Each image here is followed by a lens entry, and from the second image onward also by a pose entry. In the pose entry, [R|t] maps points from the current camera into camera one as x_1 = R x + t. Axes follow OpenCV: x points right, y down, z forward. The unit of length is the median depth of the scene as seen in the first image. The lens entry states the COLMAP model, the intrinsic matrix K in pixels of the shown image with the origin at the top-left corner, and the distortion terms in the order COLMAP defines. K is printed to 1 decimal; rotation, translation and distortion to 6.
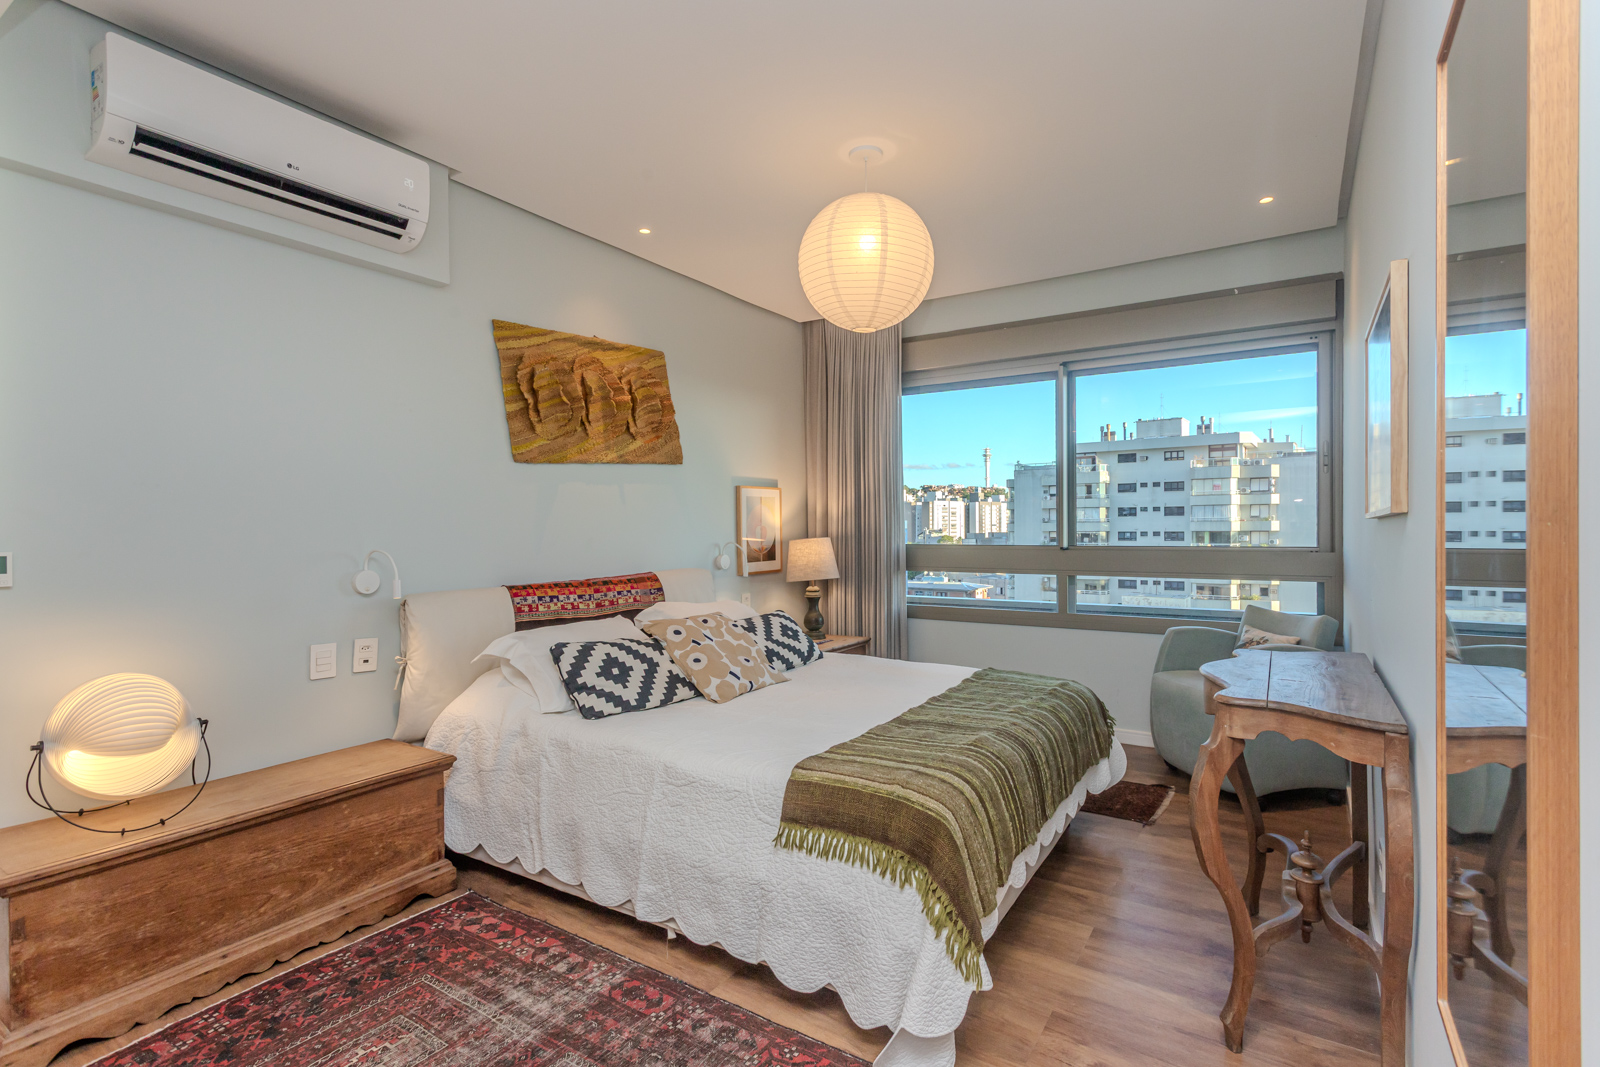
lens RADIAL K [[757.7, 0, 802.8], [0, 757.7, 534.7], [0, 0, 1]] dist [0.000977, 0.001680]
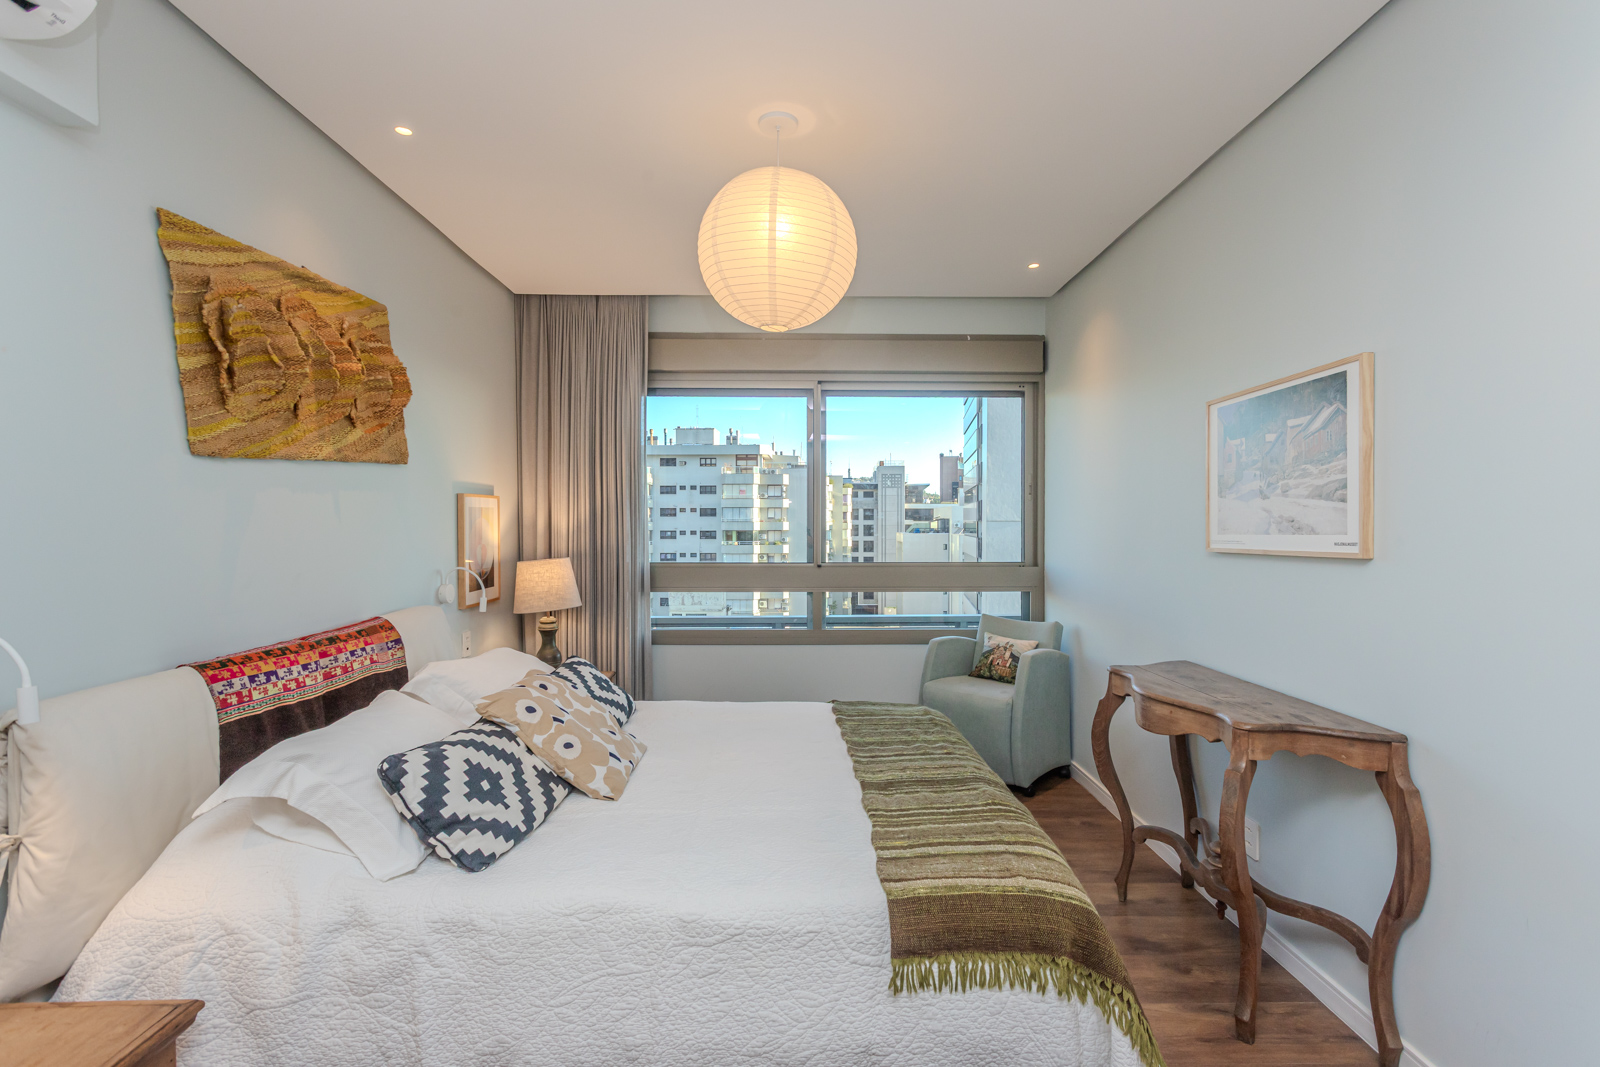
lens RADIAL K [[757.7, 0, 804.6], [0, 757.7, 528.3], [0, 0, 1]] dist [0.000977, 0.001680]
pose [[0.829270, 0.003433, 0.558837, -0.010454], [-0.000043, 0.999982, -0.006080, -0.001130], [-0.558848, 0.005018, 0.829255, 0.007794]]
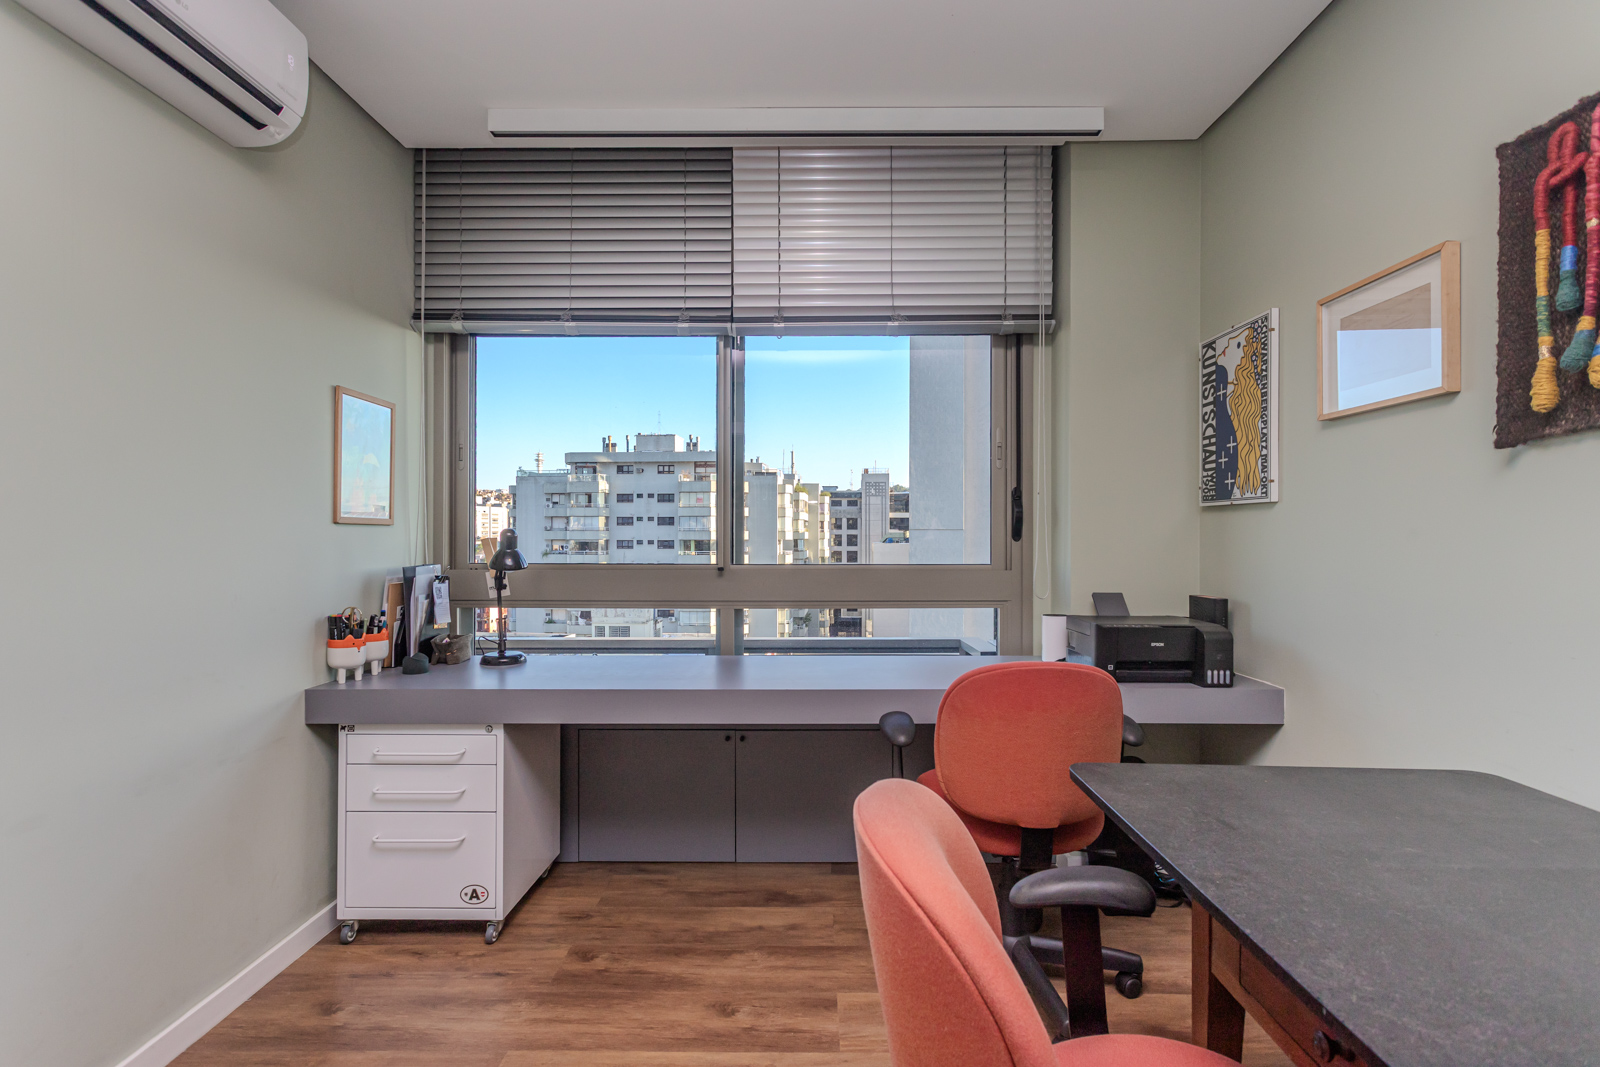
lens RADIAL K [[757.7, 0, 807.9], [0, 757.7, 530.8], [0, 0, 1]] dist [0.000977, 0.001680]
pose [[0.844698, 0.010076, 0.535148, 0.092885], [-0.002325, 0.999882, -0.015156, -0.001772], [-0.535238, 0.011558, 0.844622, -0.012387]]
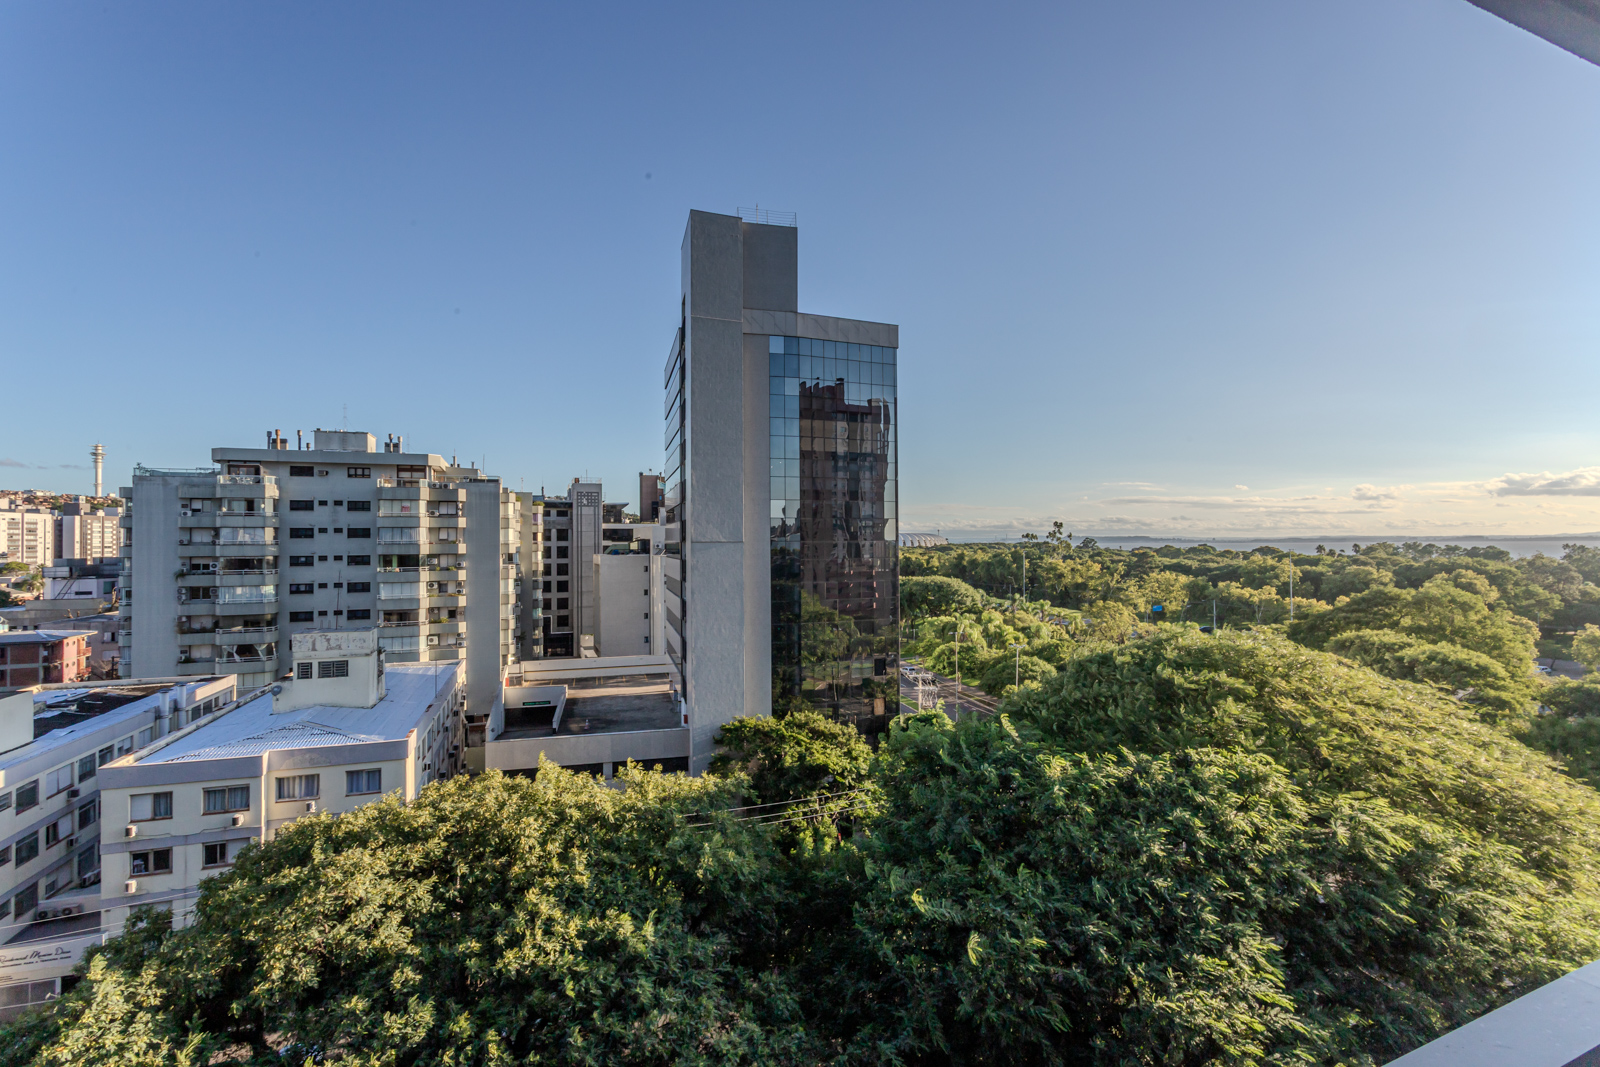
lens RADIAL K [[757.7, 0, 813.1], [0, 757.7, 529.8], [0, 0, 1]] dist [0.000977, 0.001680]
pose [[0.544611, 0.017662, 0.838503, 0.021859], [0.011781, 0.999518, -0.028706, -0.002305], [-0.838606, 0.025512, 0.544141, 0.043222]]
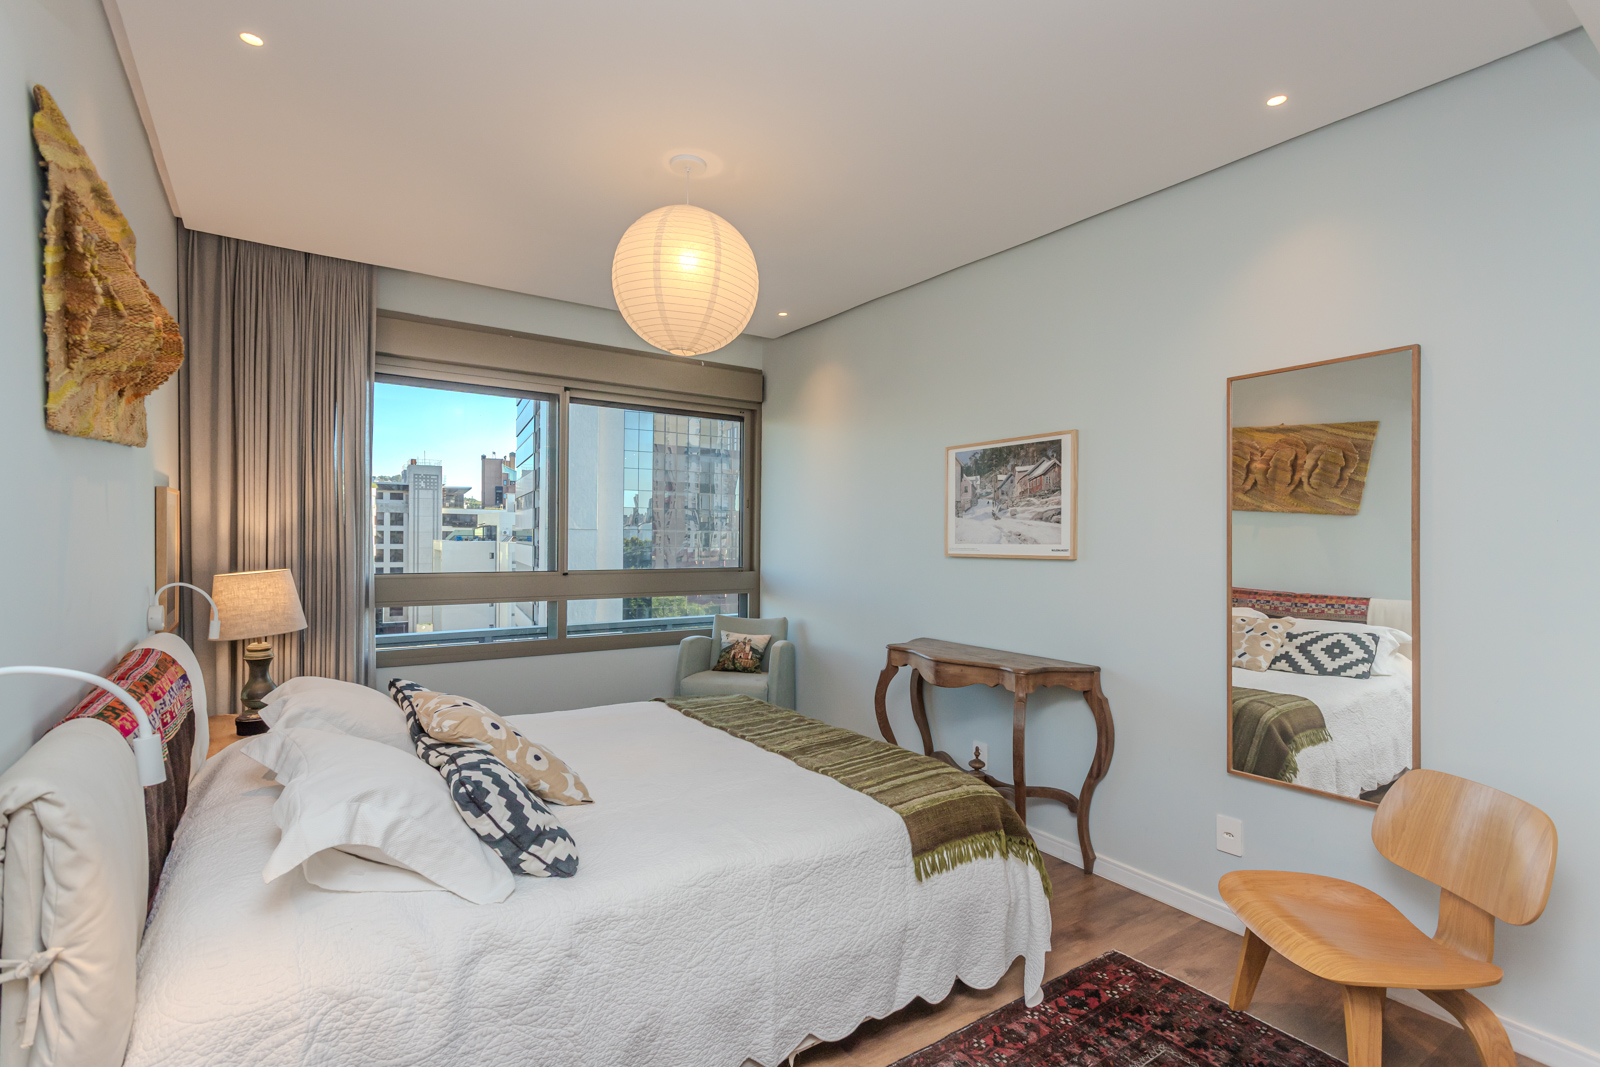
lens RADIAL K [[757.7, 0, 812.1], [0, 757.7, 546.9], [0, 0, 1]] dist [0.000977, 0.001680]
pose [[0.376027, -0.003576, 0.926602, -0.020356], [-0.005199, 0.999969, 0.005969, -0.001111], [-0.926594, -0.007062, 0.375996, 0.014284]]
